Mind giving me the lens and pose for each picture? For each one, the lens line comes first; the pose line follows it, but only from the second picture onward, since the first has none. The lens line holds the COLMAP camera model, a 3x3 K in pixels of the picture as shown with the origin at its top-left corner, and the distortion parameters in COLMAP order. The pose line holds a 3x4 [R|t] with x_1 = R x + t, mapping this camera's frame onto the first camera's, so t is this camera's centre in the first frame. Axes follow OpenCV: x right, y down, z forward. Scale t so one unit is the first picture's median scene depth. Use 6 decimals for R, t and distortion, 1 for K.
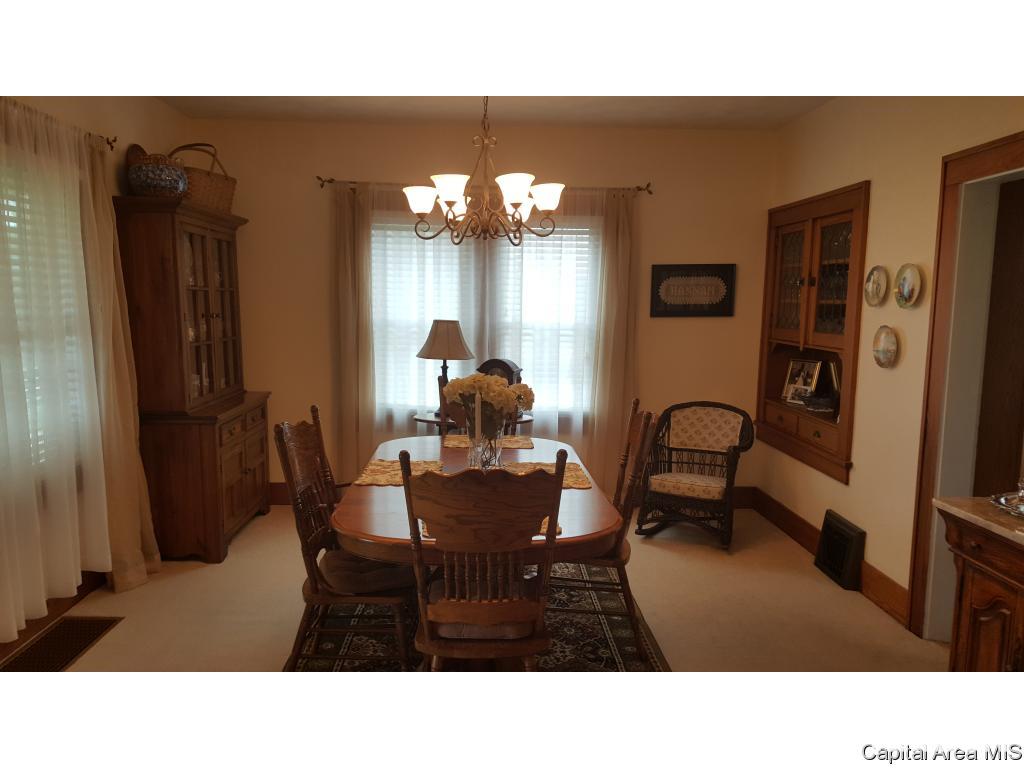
lens RADIAL K [[807.3, 0, 510.4], [0, 807.3, 406.6], [0, 0, 1]] dist [0.129774, -0.006029]
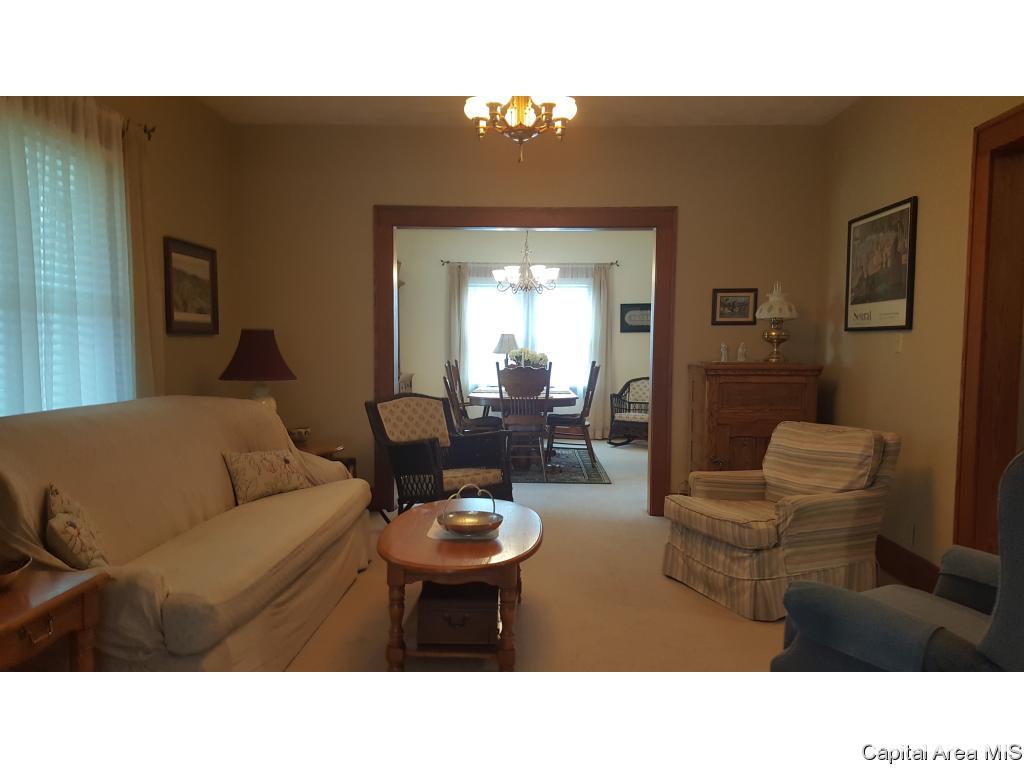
lens RADIAL K [[807.3, 0, 510.4], [0, 807.3, 406.6], [0, 0, 1]] dist [0.129774, -0.006029]
pose [[0.997774, -0.001748, -0.066661, 0.050830], [-0.002288, 0.998170, -0.060419, 0.175476], [0.066644, 0.060437, 0.995945, -0.859354]]
